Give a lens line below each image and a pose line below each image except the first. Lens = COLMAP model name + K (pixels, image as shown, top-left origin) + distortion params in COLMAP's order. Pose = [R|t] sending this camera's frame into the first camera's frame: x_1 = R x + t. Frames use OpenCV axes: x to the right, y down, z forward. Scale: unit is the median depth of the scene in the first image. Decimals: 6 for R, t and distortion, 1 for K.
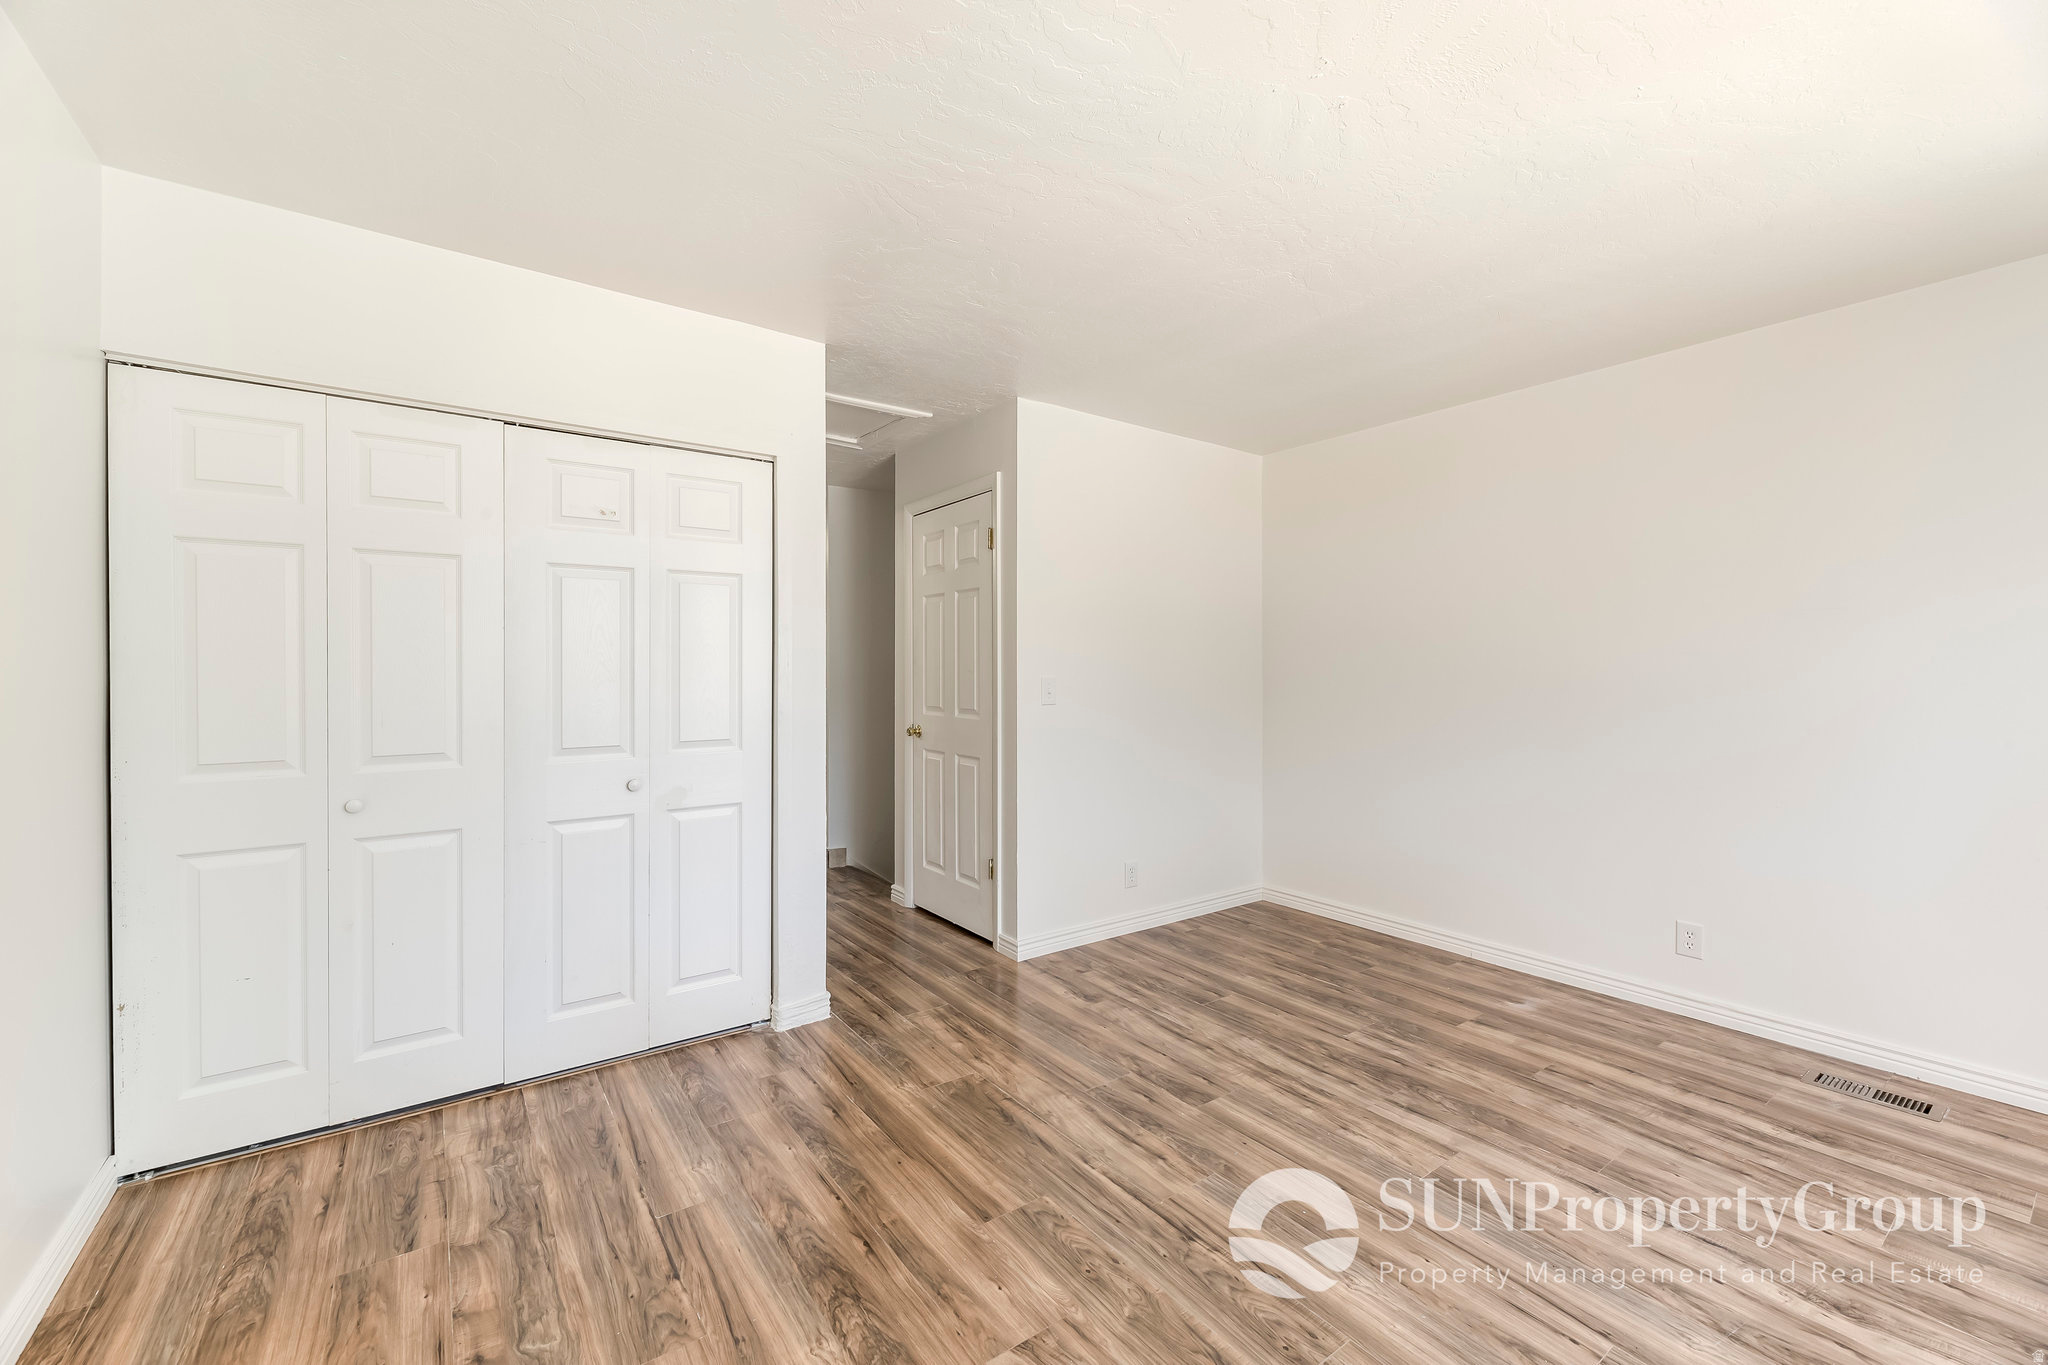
lens RADIAL K [[817.8, 0, 1028.9], [0, 817.8, 676.9], [0, 0, 1]] dist [0.004516, -0.002202]
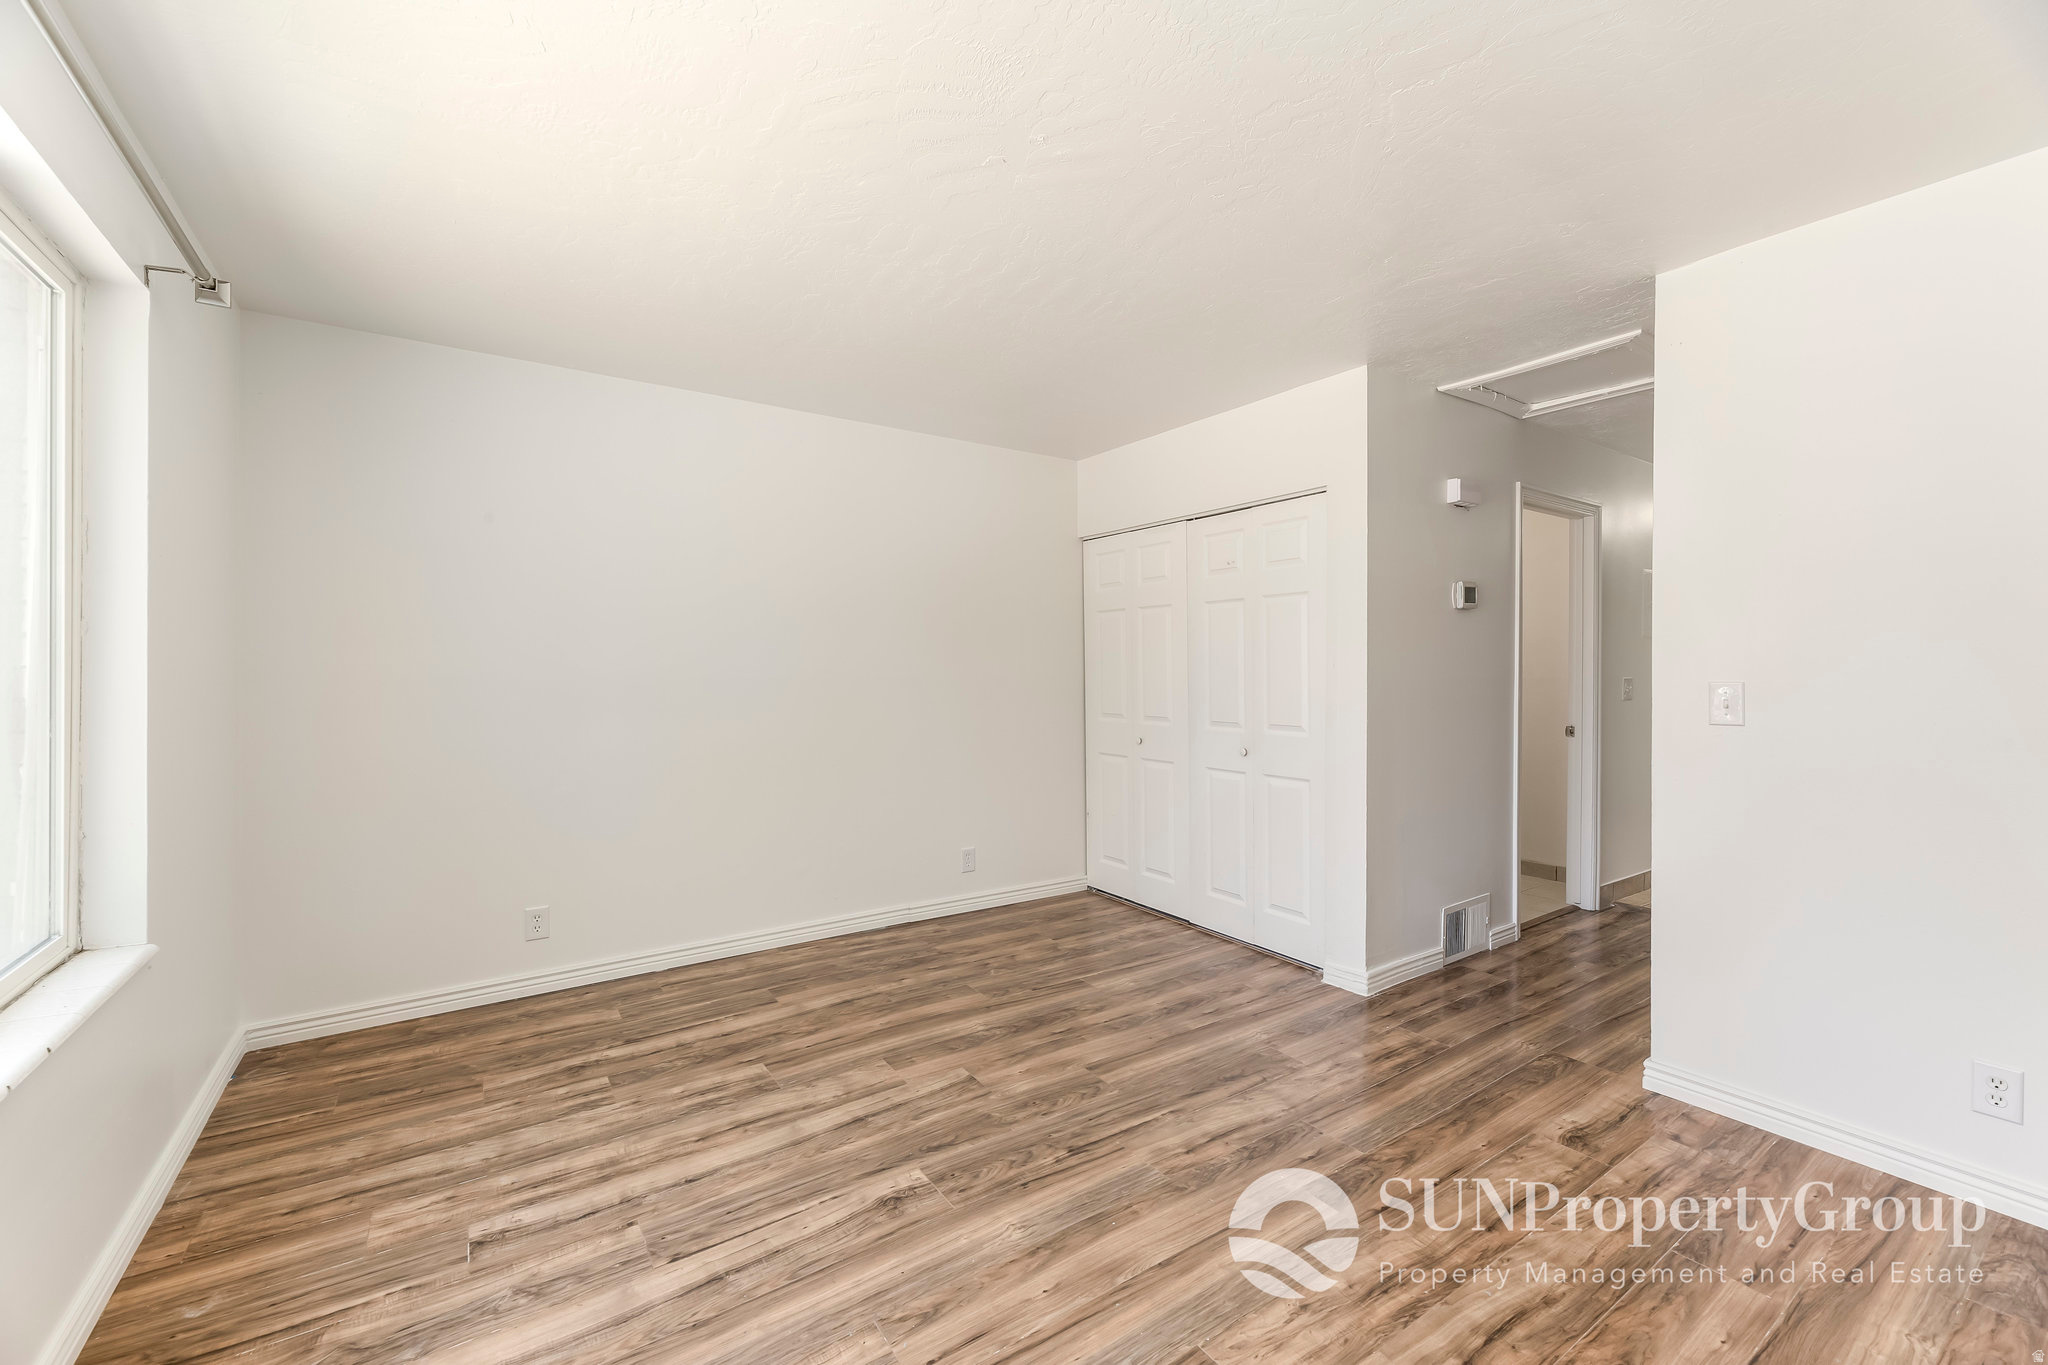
lens RADIAL K [[817.8, 0, 1019.1], [0, 817.8, 678.5], [0, 0, 1]] dist [0.004516, -0.002202]
pose [[-0.030135, 0.009638, -0.999499, 1.064133], [-0.006119, 0.999933, 0.009826, -0.007310], [0.999527, 0.006412, -0.030074, 0.738390]]
